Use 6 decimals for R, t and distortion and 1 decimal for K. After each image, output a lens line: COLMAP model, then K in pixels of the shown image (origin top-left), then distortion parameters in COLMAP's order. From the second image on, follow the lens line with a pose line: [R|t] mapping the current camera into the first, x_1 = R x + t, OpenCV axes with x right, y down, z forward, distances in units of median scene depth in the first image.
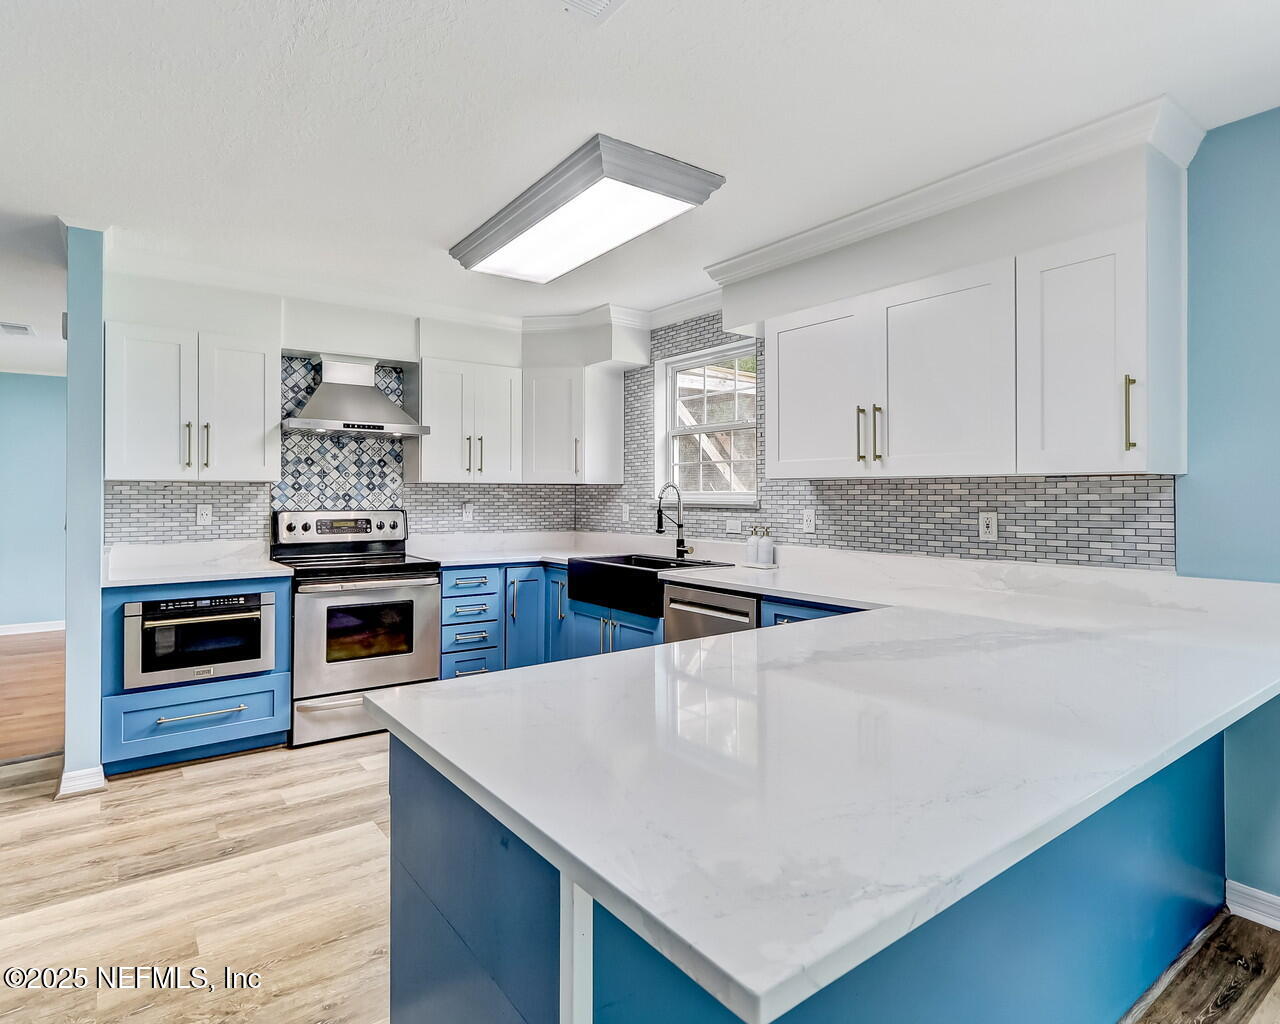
lens RADIAL K [[705.3, 0, 602.6], [0, 705.3, 487.9], [0, 0, 1]] dist [0.003260, 0.000678]
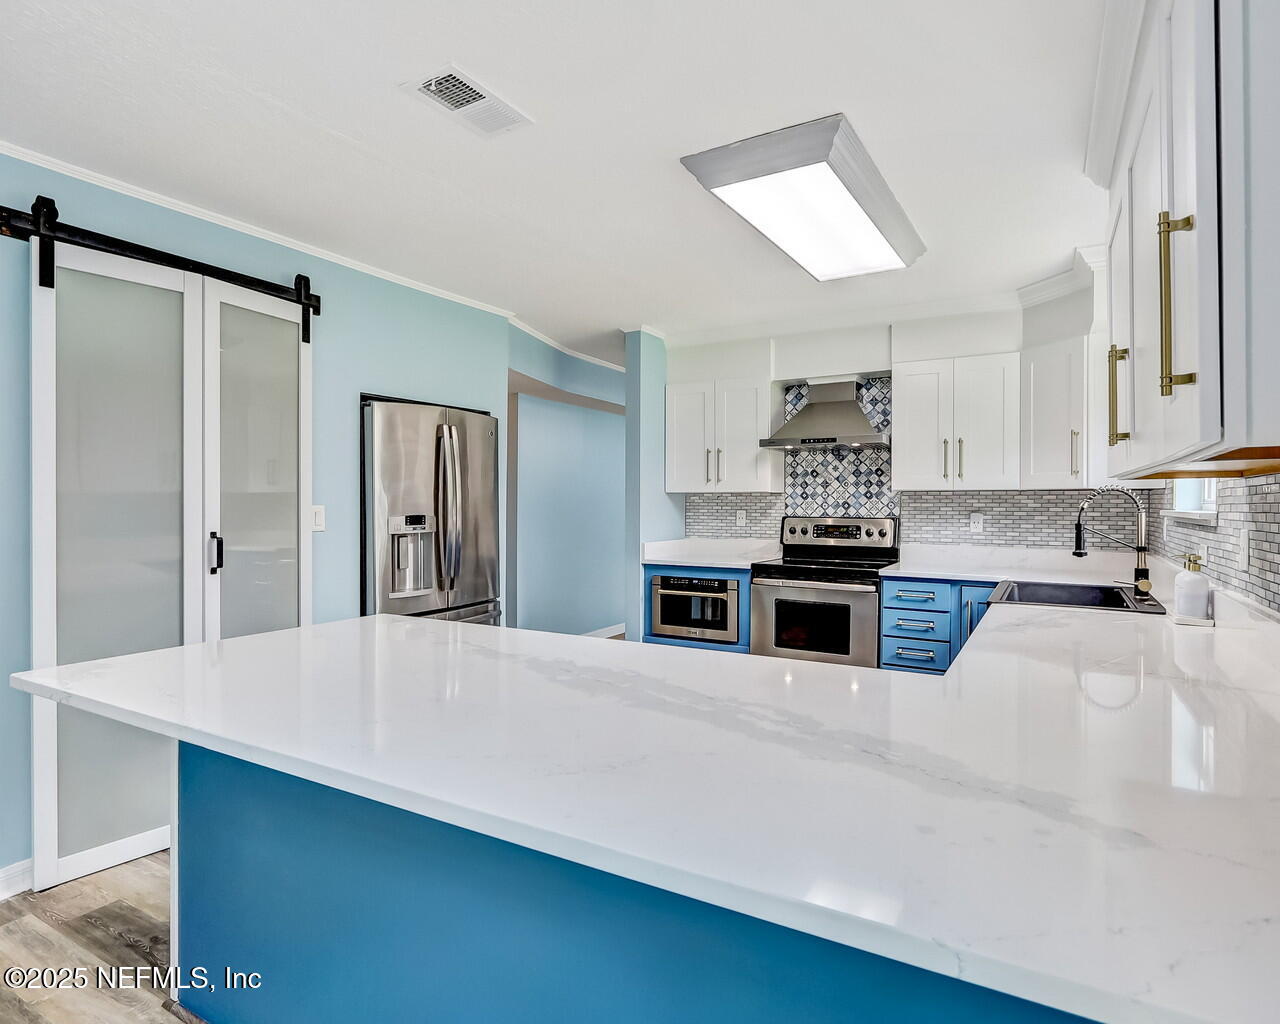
lens RADIAL K [[705.3, 0, 663.0], [0, 705.3, 500.1], [0, 0, 1]] dist [0.003260, 0.000678]
pose [[0.432028, -0.002895, -0.901855, 0.525701], [0.007443, 0.999972, 0.000356, 0.003220], [0.901829, -0.006866, 0.432038, 0.296150]]
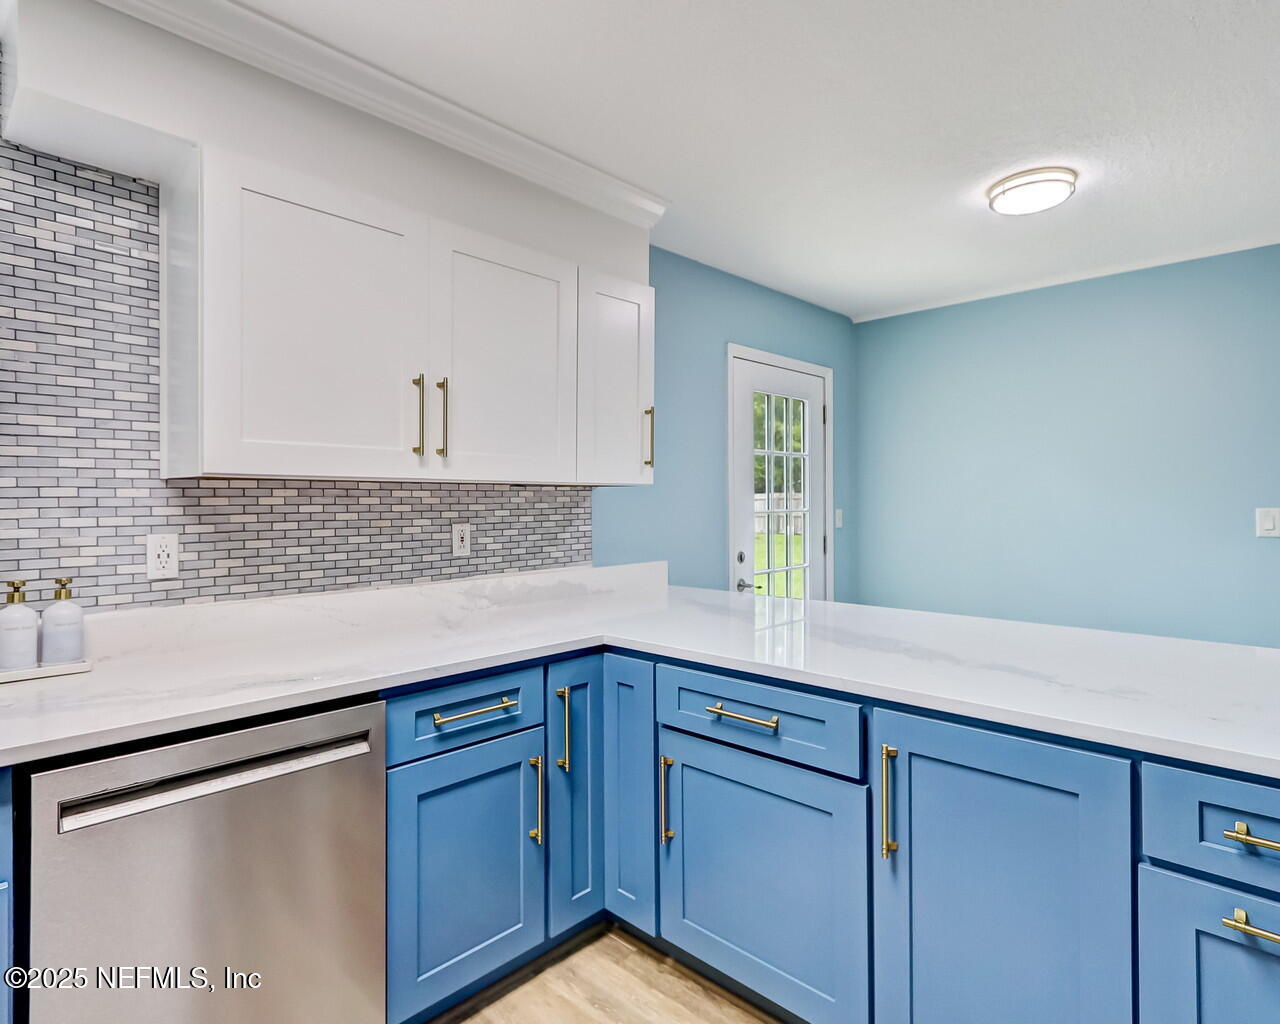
lens RADIAL K [[705.3, 0, 644.0], [0, 705.3, 515.3], [0, 0, 1]] dist [0.003260, 0.000678]
pose [[-0.186603, -0.018935, 0.982253, -0.233997], [-0.005202, 0.999819, 0.018286, 0.004524], [-0.982422, -0.001697, -0.186668, 0.618791]]
